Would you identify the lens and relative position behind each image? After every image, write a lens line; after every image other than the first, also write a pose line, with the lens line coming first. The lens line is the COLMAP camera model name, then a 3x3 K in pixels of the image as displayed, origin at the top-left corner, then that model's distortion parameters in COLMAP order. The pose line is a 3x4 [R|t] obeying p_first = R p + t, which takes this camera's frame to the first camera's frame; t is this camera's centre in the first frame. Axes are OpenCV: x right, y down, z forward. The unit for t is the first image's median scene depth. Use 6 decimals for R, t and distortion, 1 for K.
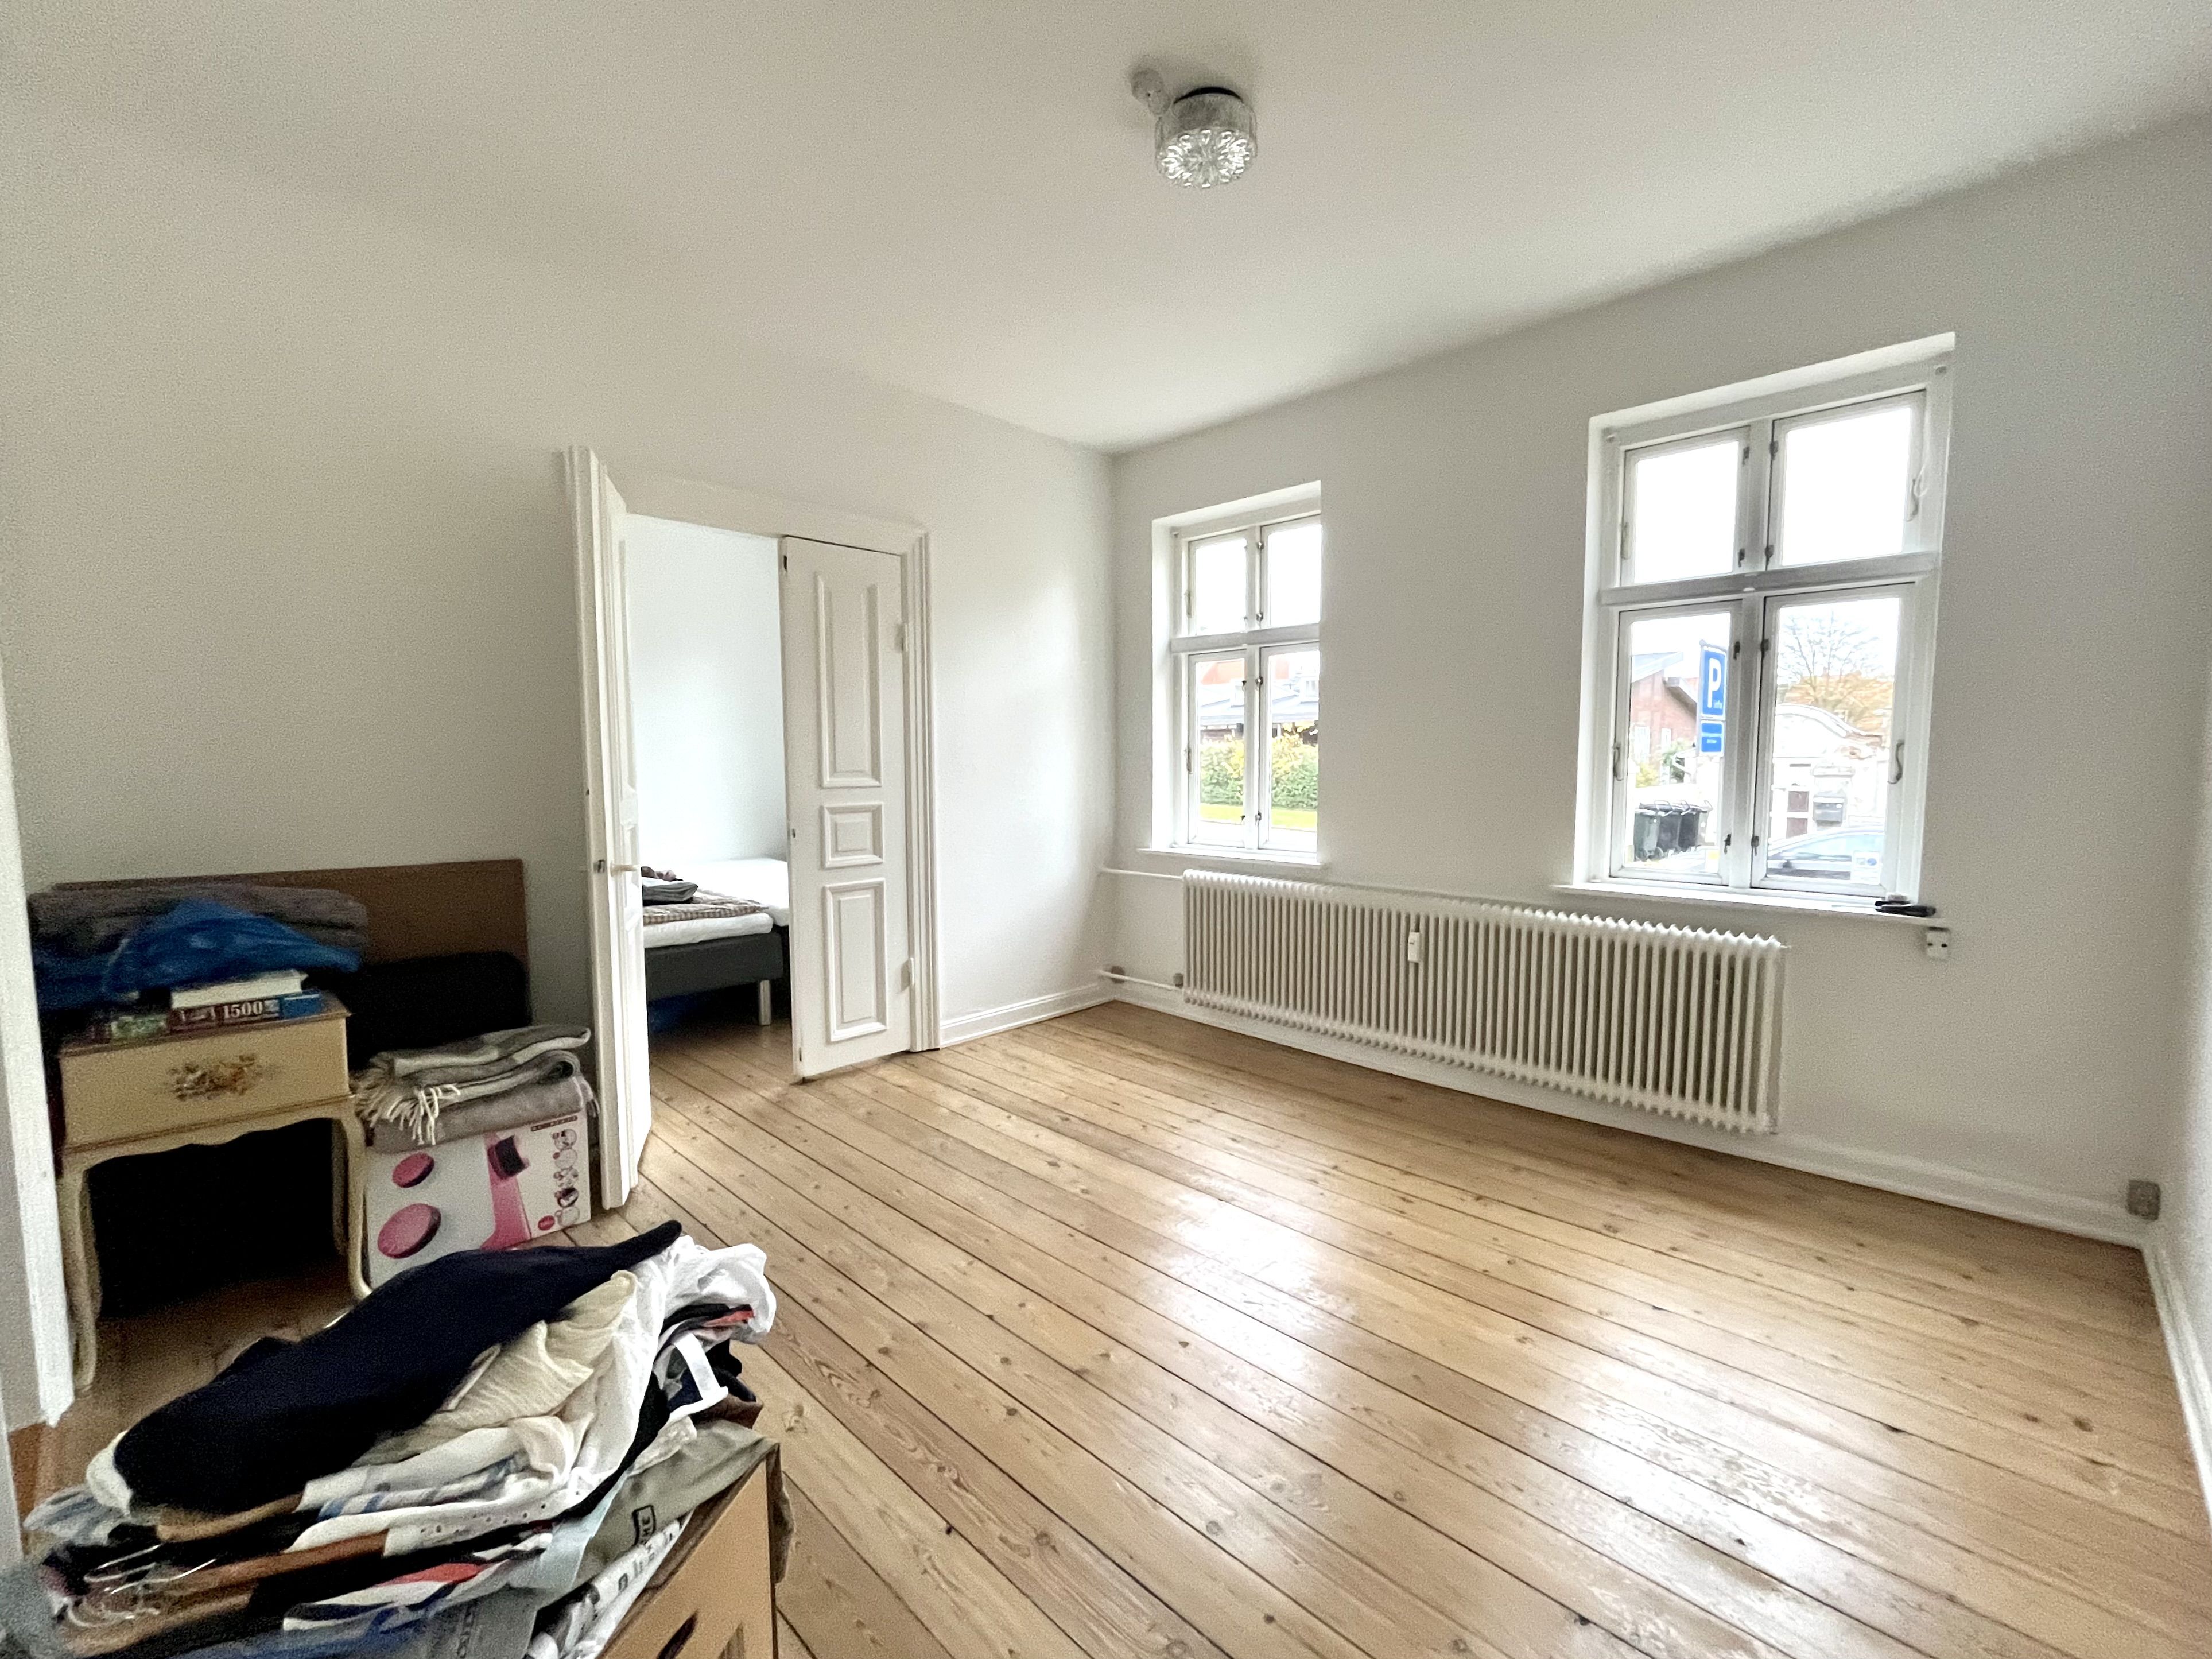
lens RADIAL K [[917.5, 0, 1137.6], [0, 917.5, 828.5], [0, 0, 1]] dist [-0.001797, -0.000177]
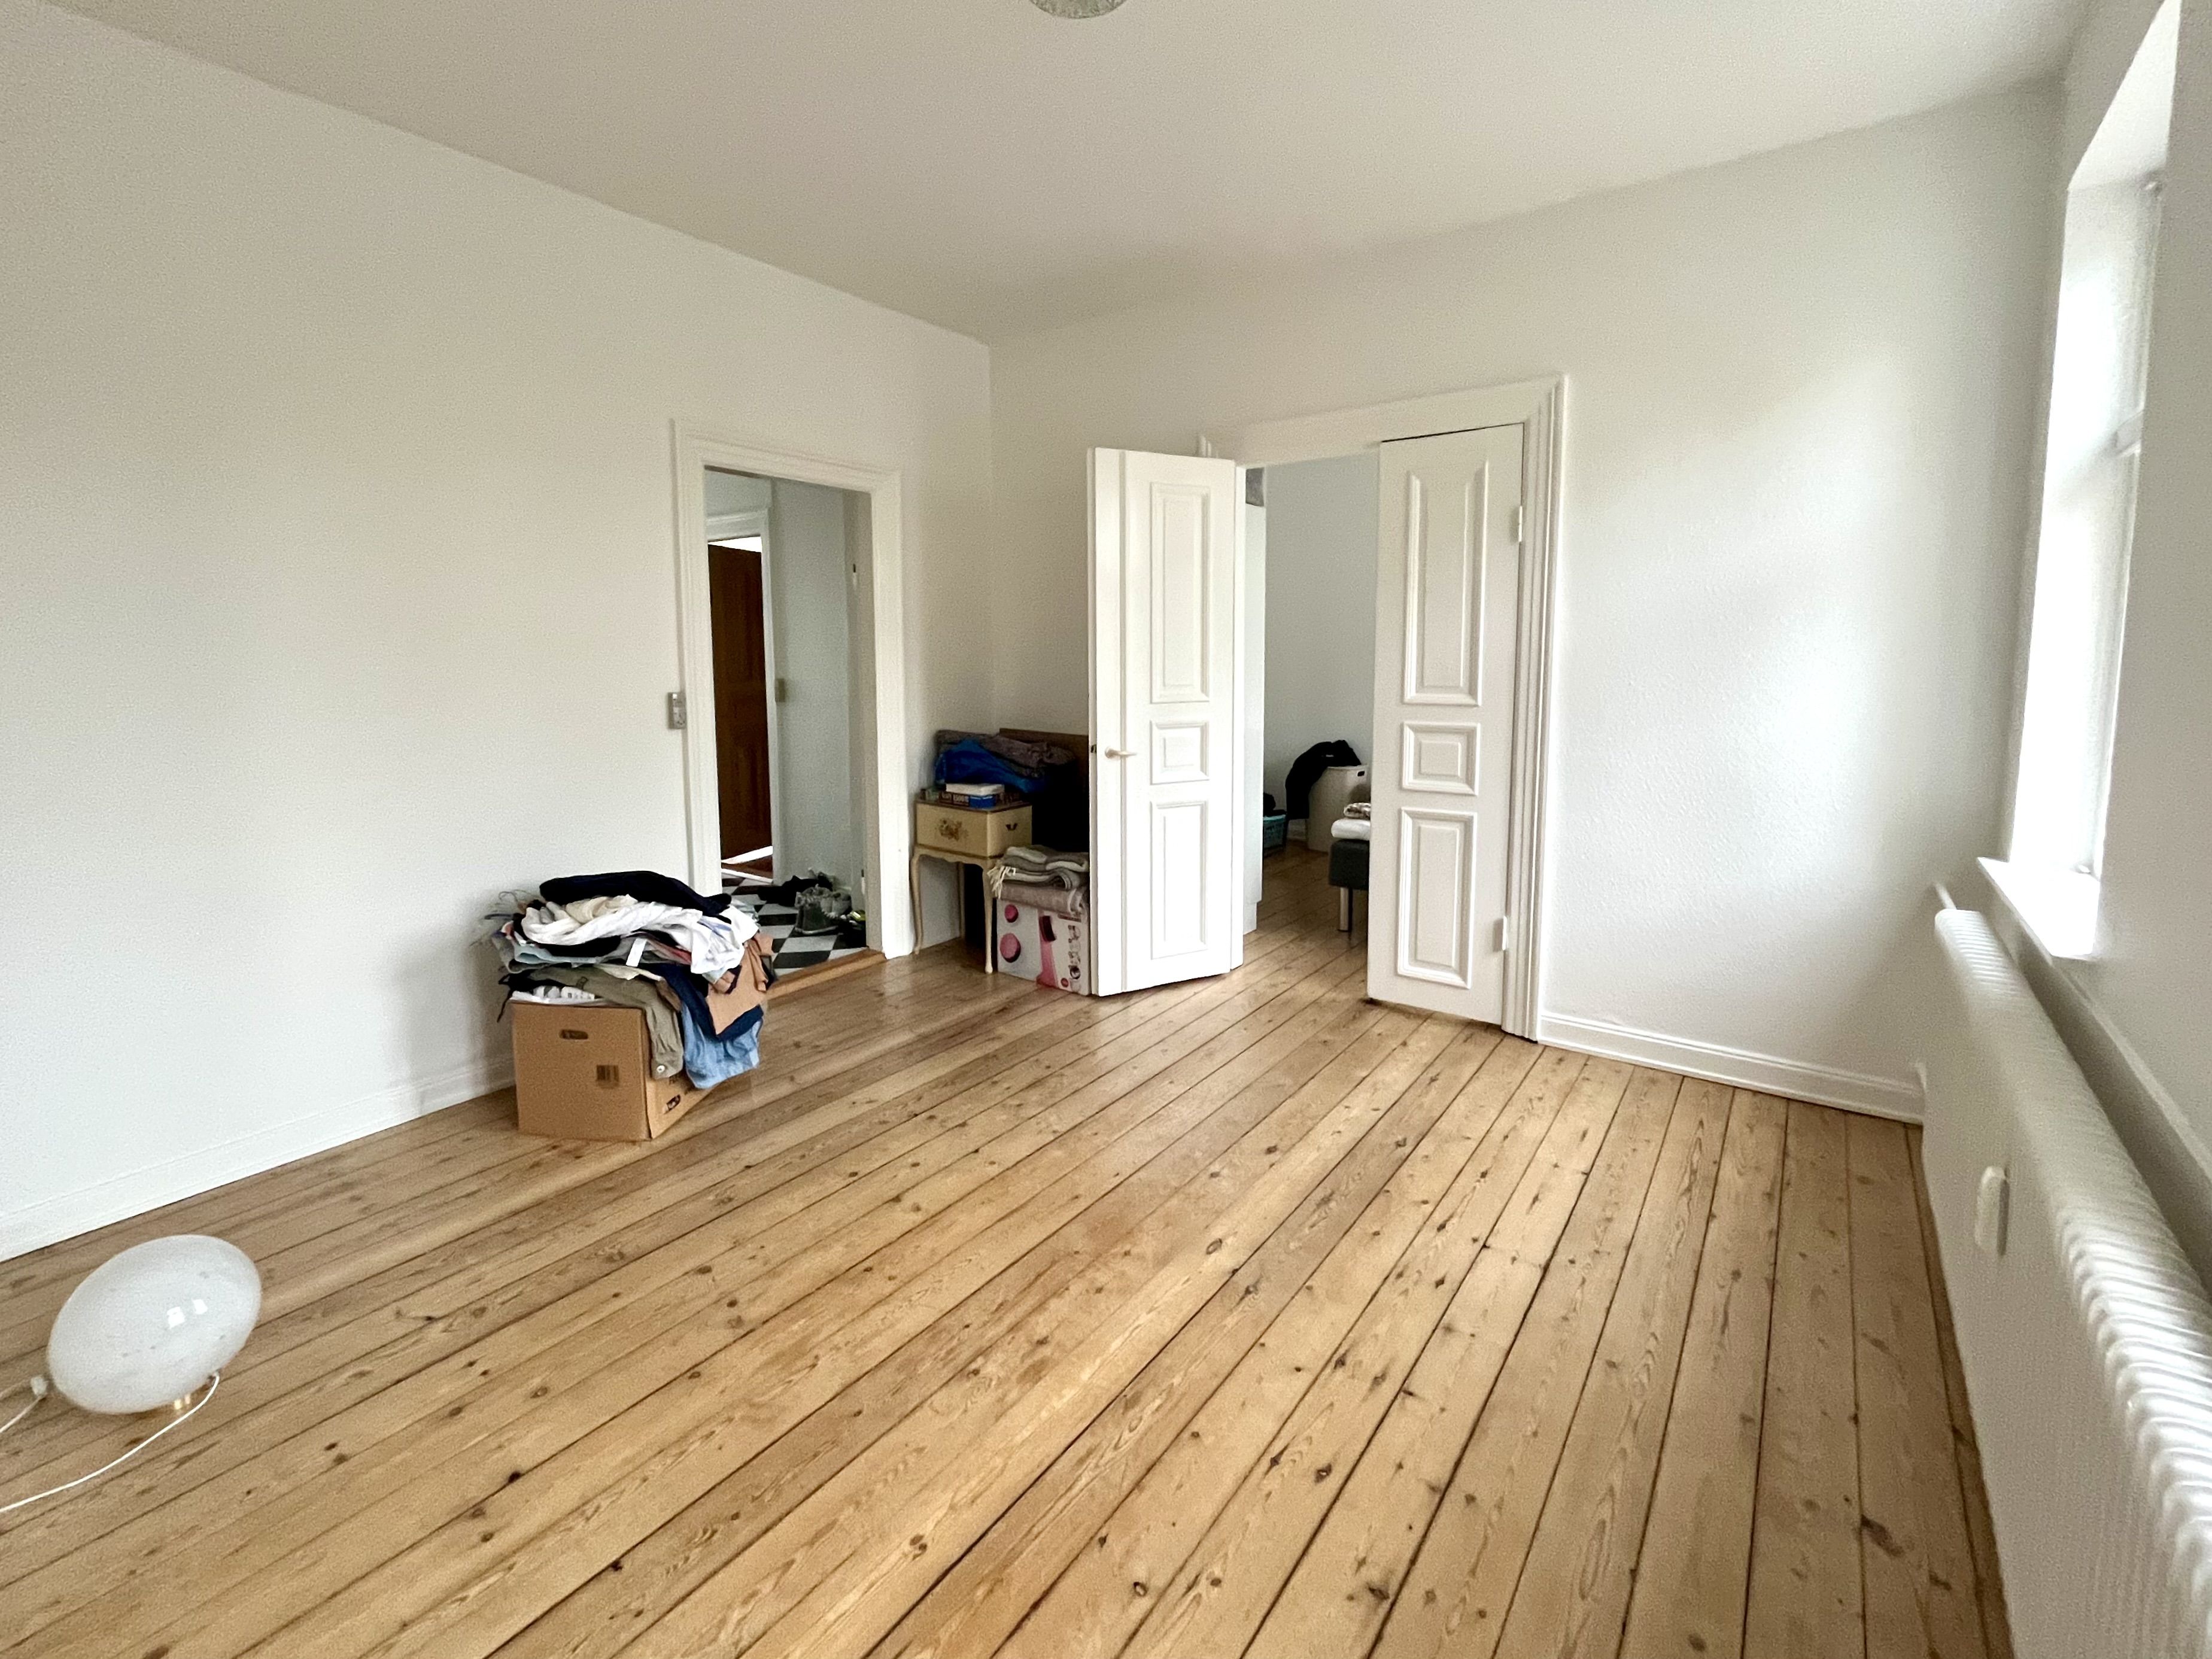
lens RADIAL K [[999.2, 0, 1099.3], [0, 999.2, 752.7], [0, 0, 1]] dist [-0.002720, -0.000229]
pose [[0.112410, 0.098861, -0.988732, 0.674669], [-0.076316, 0.992958, 0.090608, -0.066827], [0.990727, 0.065271, 0.119163, 0.607753]]
